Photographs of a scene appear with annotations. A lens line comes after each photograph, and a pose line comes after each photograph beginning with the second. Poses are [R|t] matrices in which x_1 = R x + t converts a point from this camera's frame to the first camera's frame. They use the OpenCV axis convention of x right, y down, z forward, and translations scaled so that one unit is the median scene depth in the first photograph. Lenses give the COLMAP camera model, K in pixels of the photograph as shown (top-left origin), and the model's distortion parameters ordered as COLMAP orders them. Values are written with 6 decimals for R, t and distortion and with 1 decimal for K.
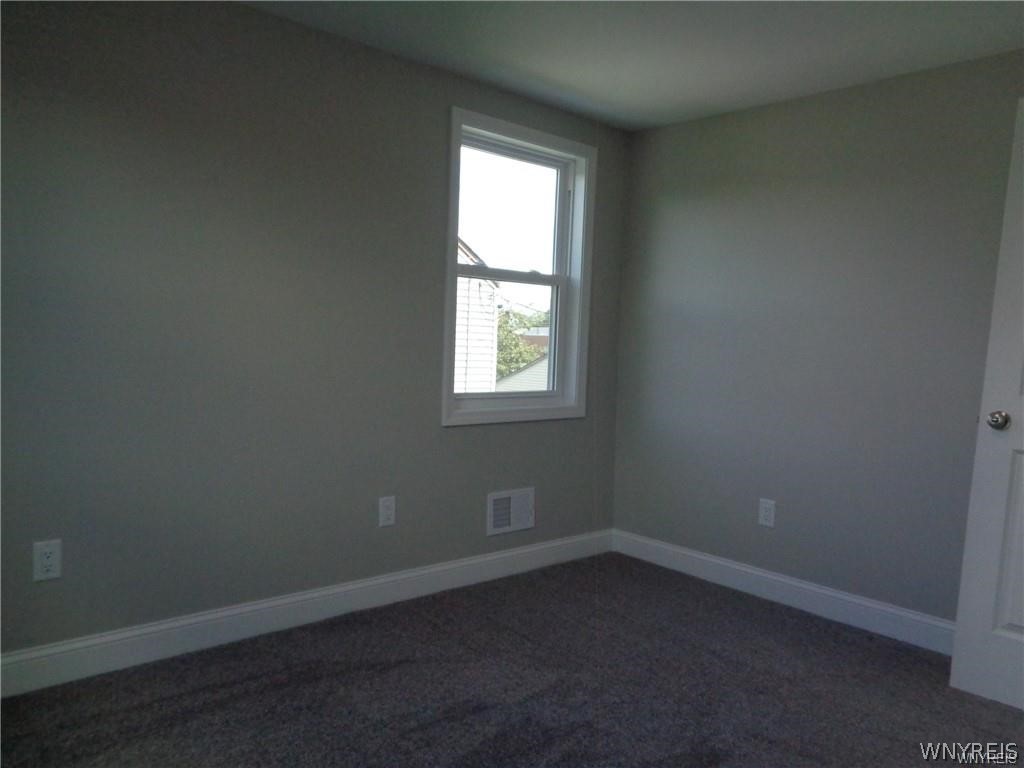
lens RADIAL K [[762.0, 0, 512.0], [0, 762.0, 384.0], [0, 0, 1]] dist [0.002274, -0.001908]
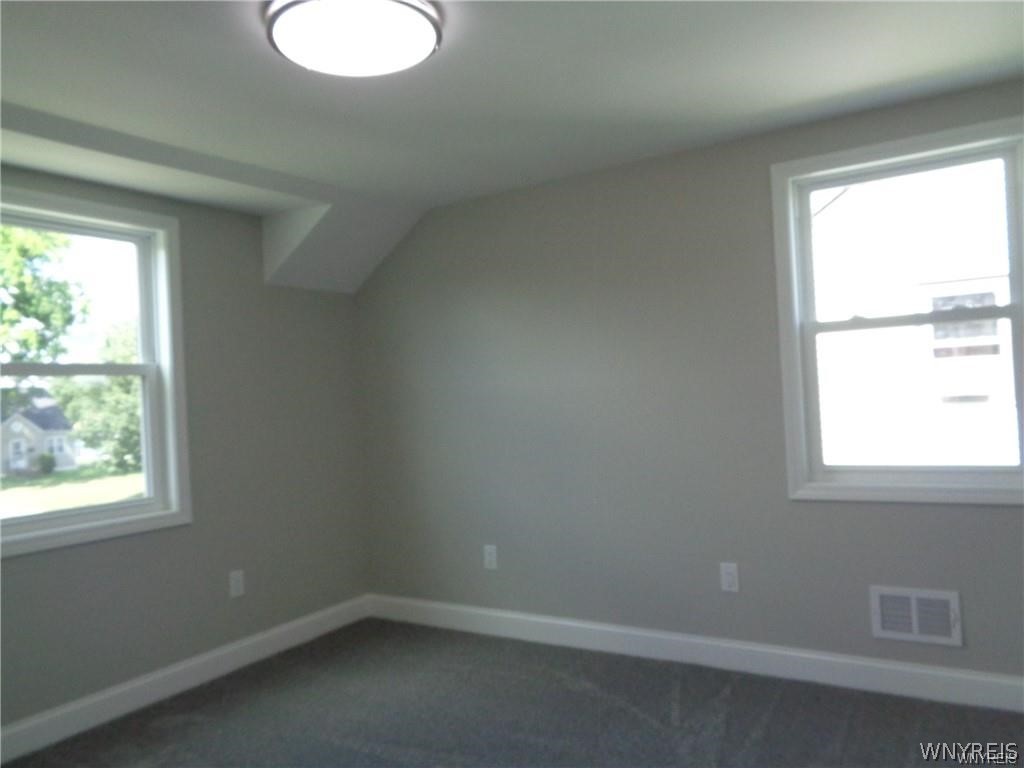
lens RADIAL K [[762.0, 0, 512.0], [0, 762.0, 384.0], [0, 0, 1]] dist [0.002274, -0.001908]
pose [[0.284953, -0.054348, -0.957000, 0.693891], [0.009563, 0.998503, -0.053858, -0.038144], [0.958494, 0.006195, 0.285046, 0.389458]]
